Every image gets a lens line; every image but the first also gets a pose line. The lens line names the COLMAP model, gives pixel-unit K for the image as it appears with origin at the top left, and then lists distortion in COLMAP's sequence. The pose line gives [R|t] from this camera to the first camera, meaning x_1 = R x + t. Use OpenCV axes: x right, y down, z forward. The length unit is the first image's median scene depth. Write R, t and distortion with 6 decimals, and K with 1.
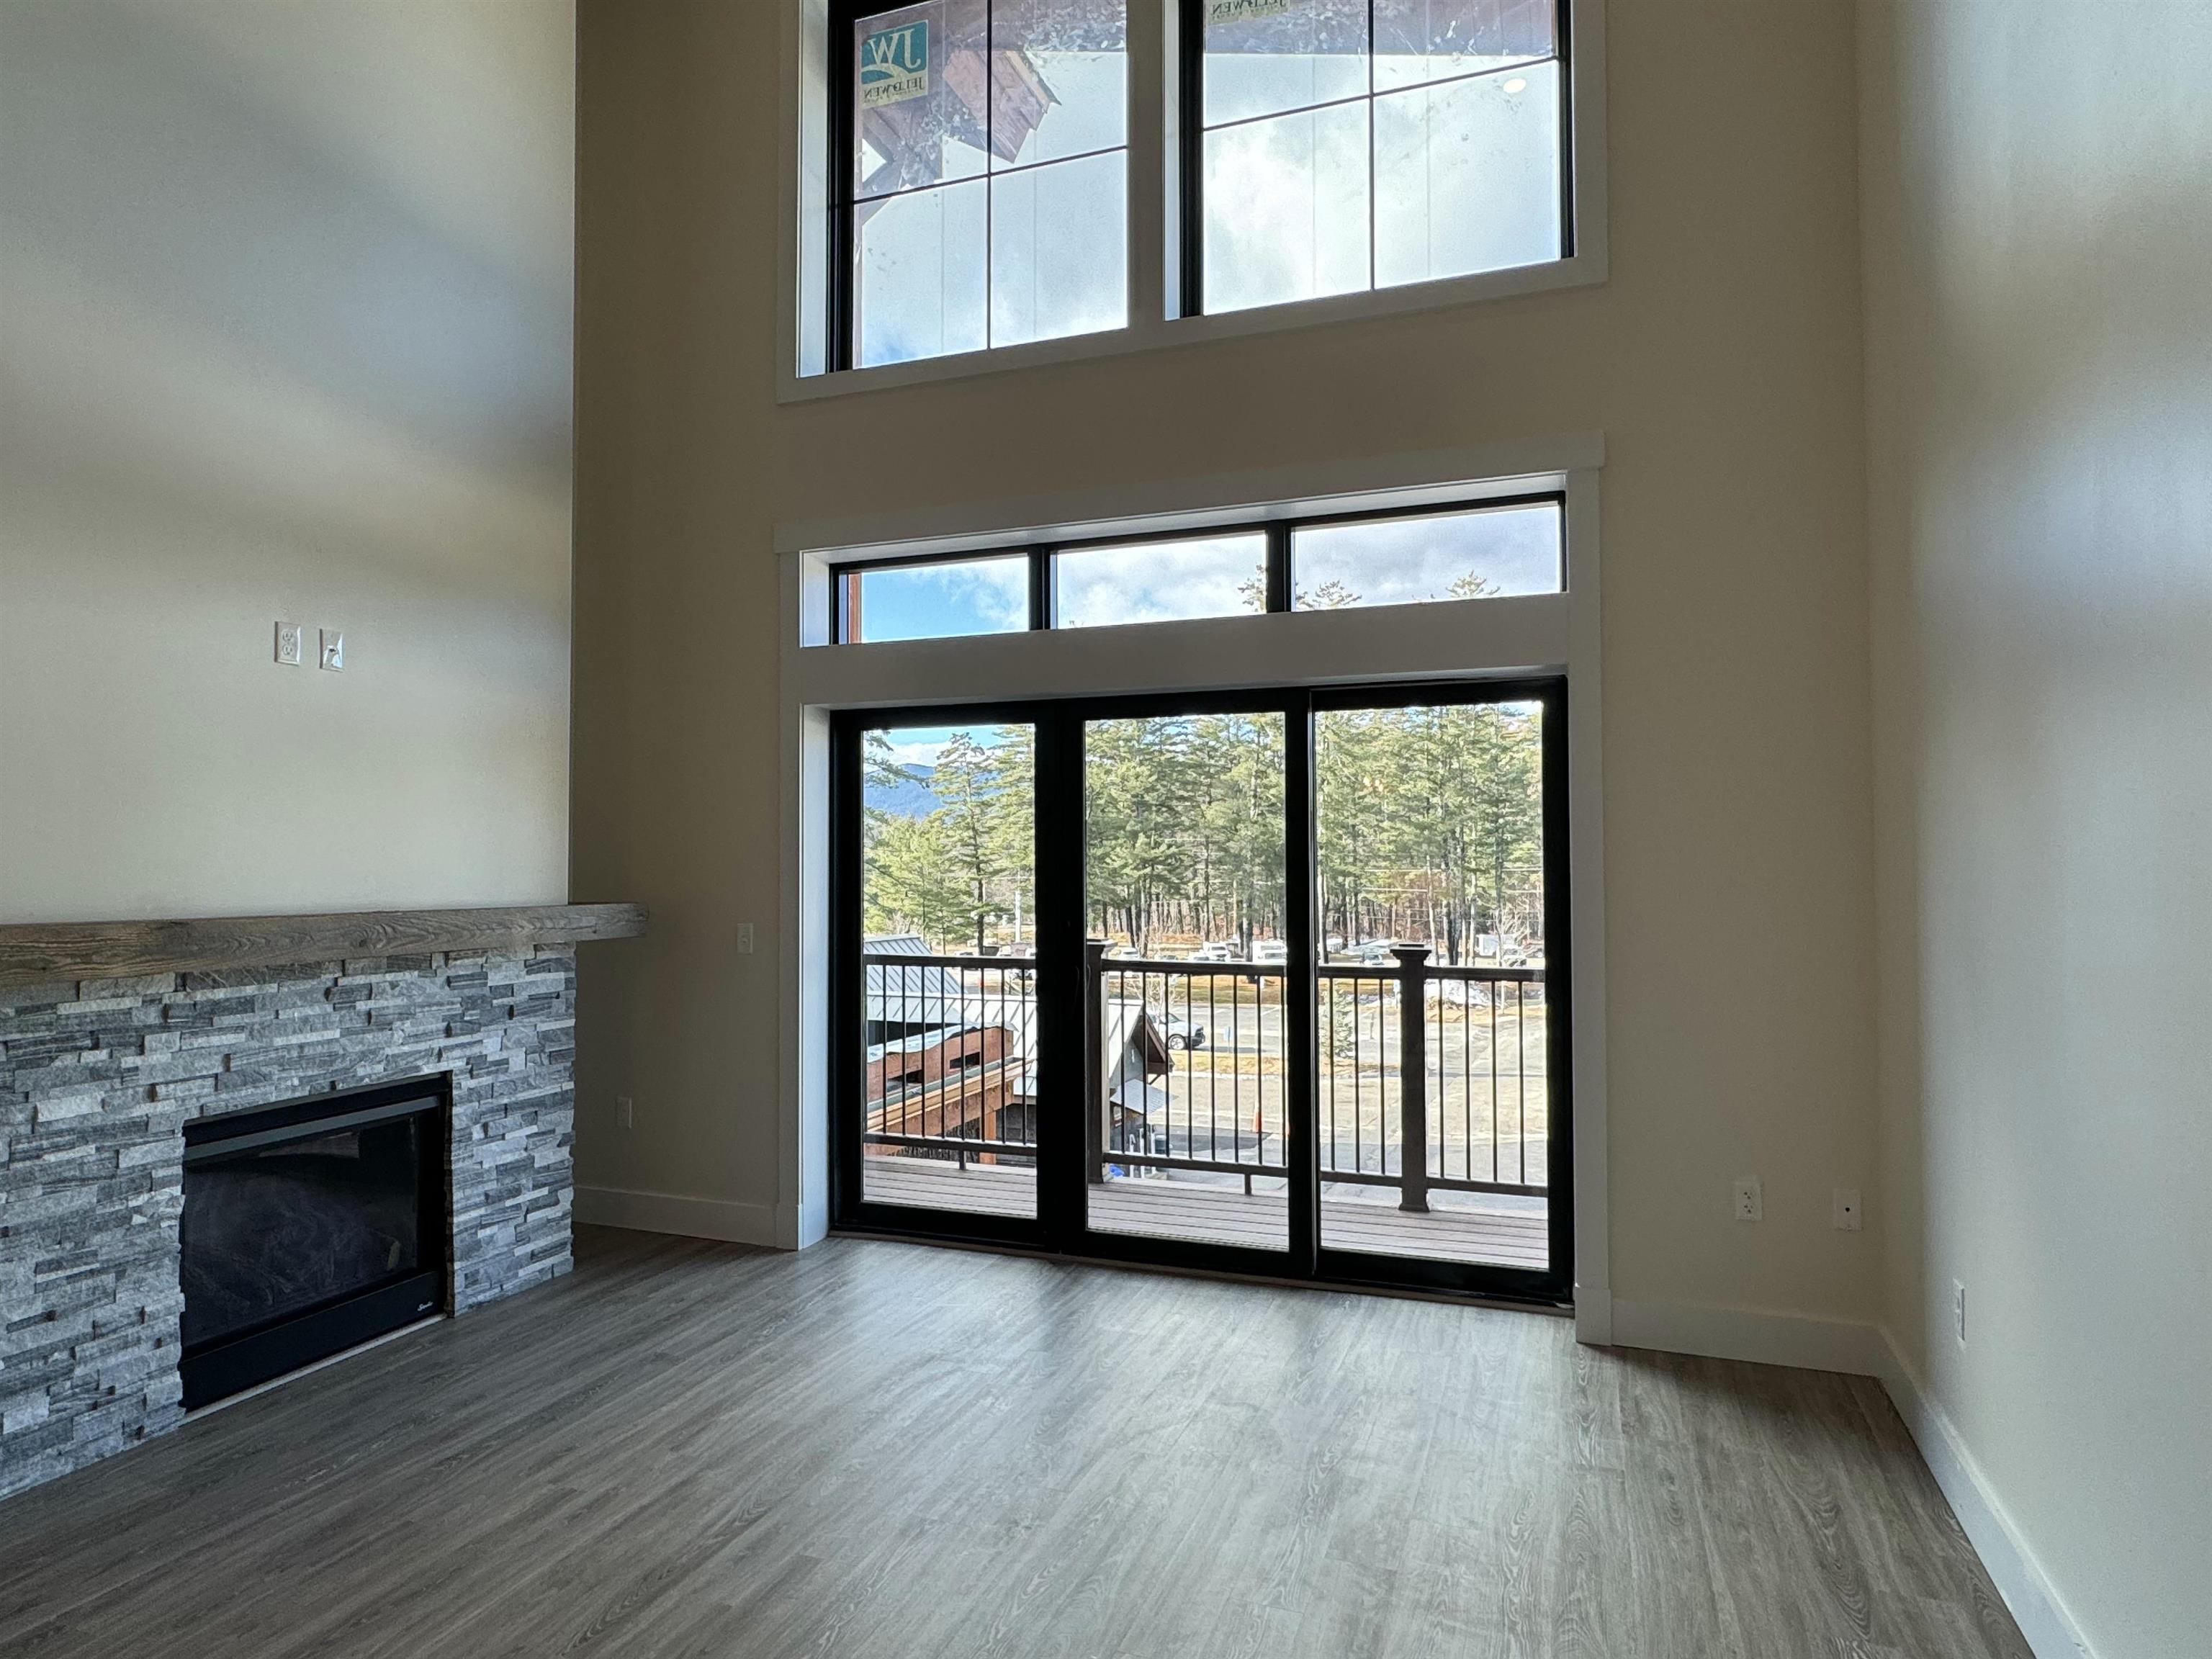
lens RADIAL K [[1286.8, 0, 1101.6], [0, 1286.8, 833.7], [0, 0, 1]] dist [-0.003022, 0.000021]
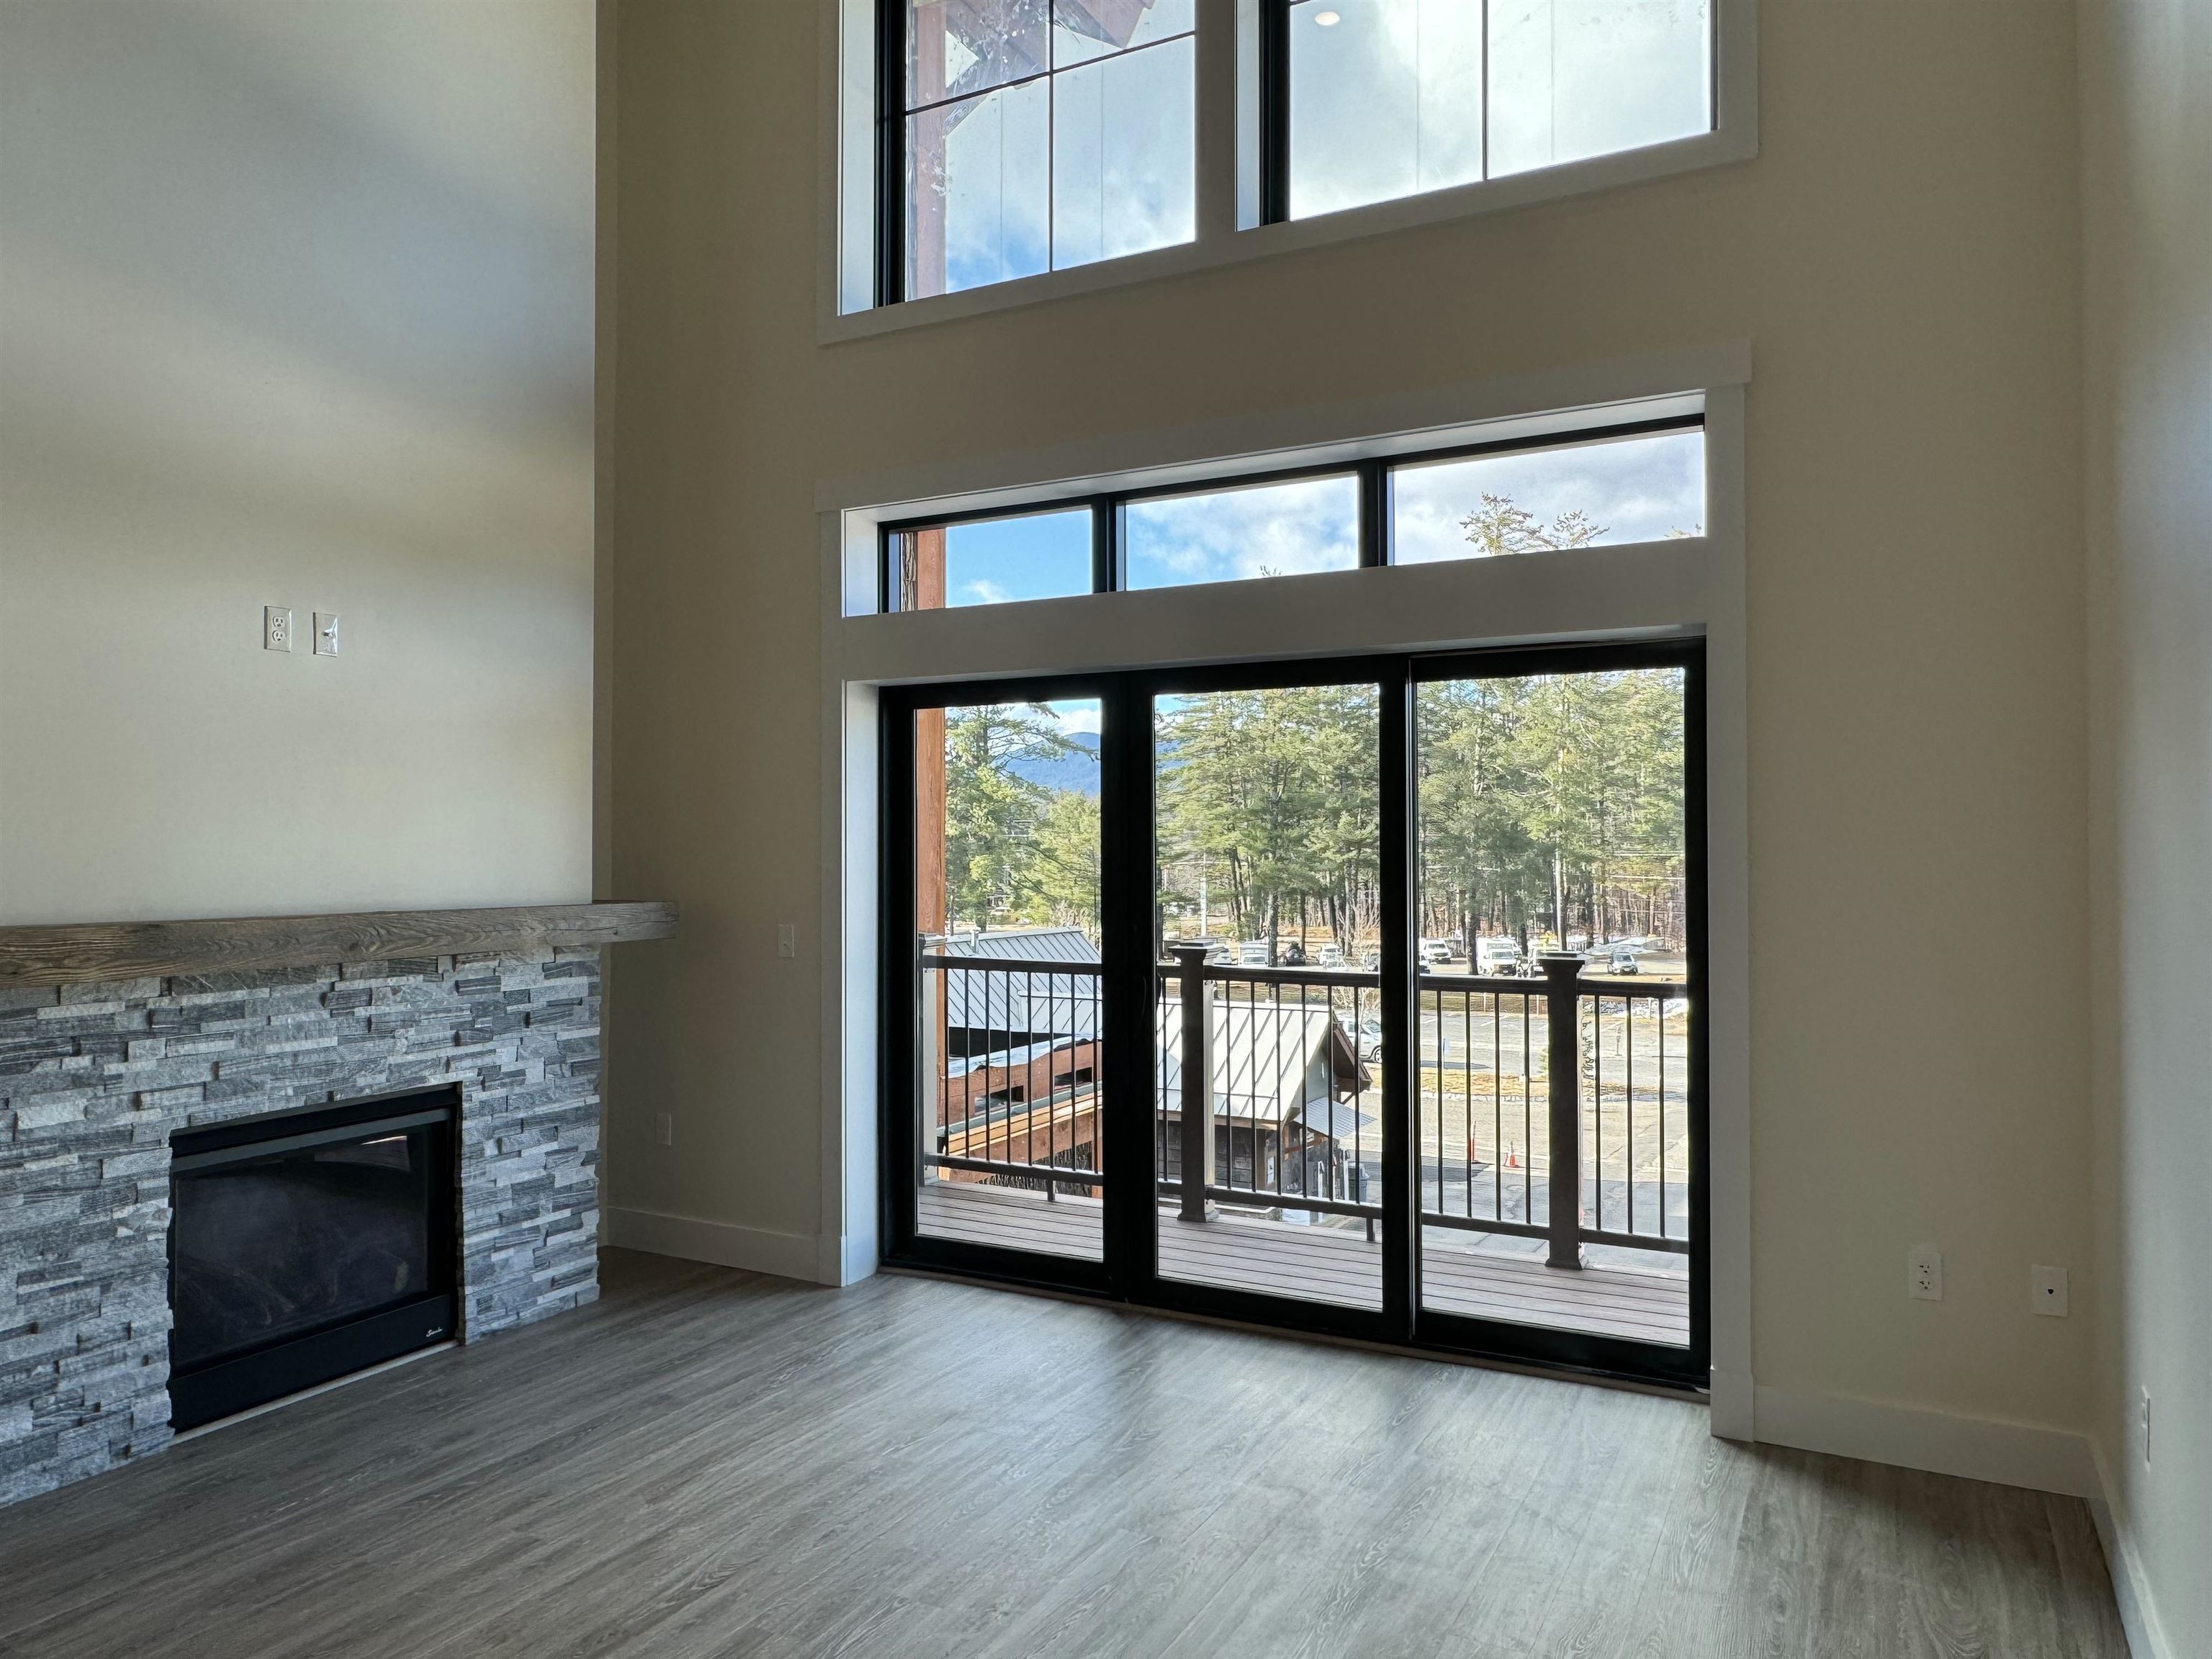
lens RADIAL K [[1476.3, 0, 1106.0], [0, 1476.3, 829.5], [0, 0, 1]] dist [-0.000716, -0.003461]
pose [[0.991429, -0.000864, -0.130645, 0.102876], [0.002424, 0.999928, 0.011780, -0.010683], [0.130625, -0.011996, 0.991359, 0.001807]]
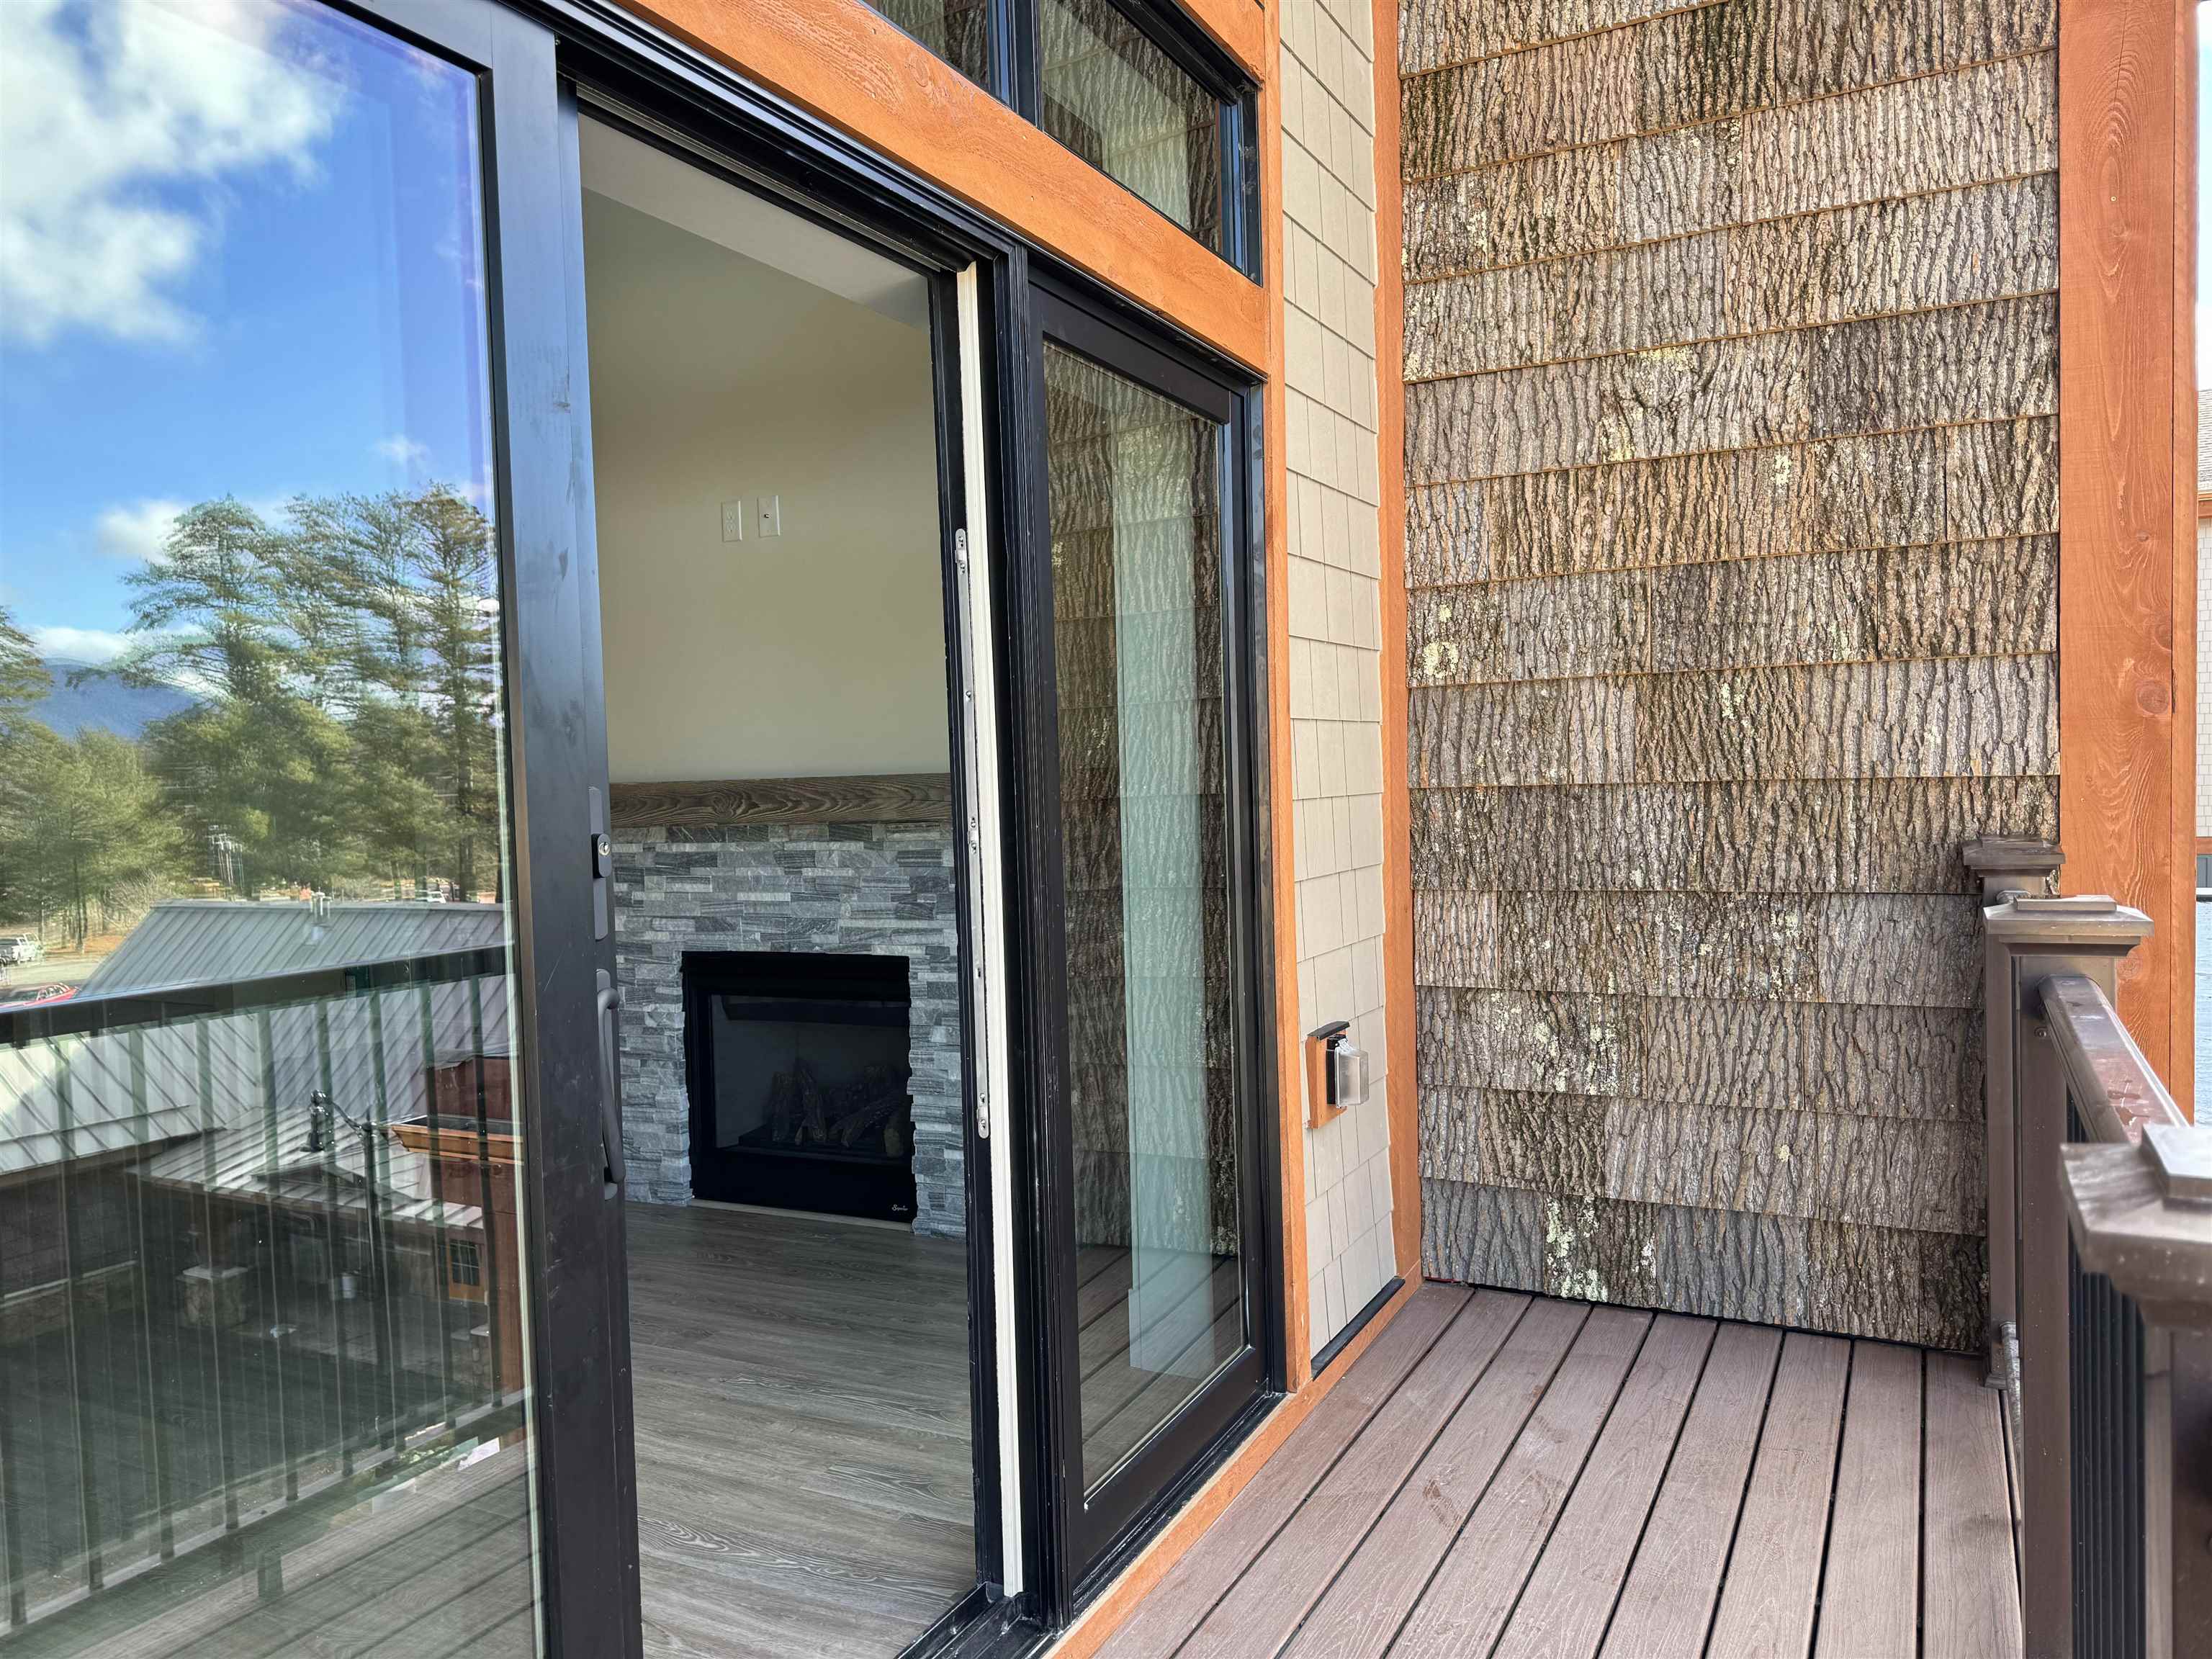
lens RADIAL K [[1555.3, 0, 1106.0], [0, 1555.3, 829.5], [0, 0, 1]] dist [0.097123, -0.002913]
pose [[-0.131189, 0.043369, -0.990408, 0.560516], [0.058193, 0.997657, 0.035978, 0.068833], [0.989648, -0.052915, -0.133405, 1.341838]]
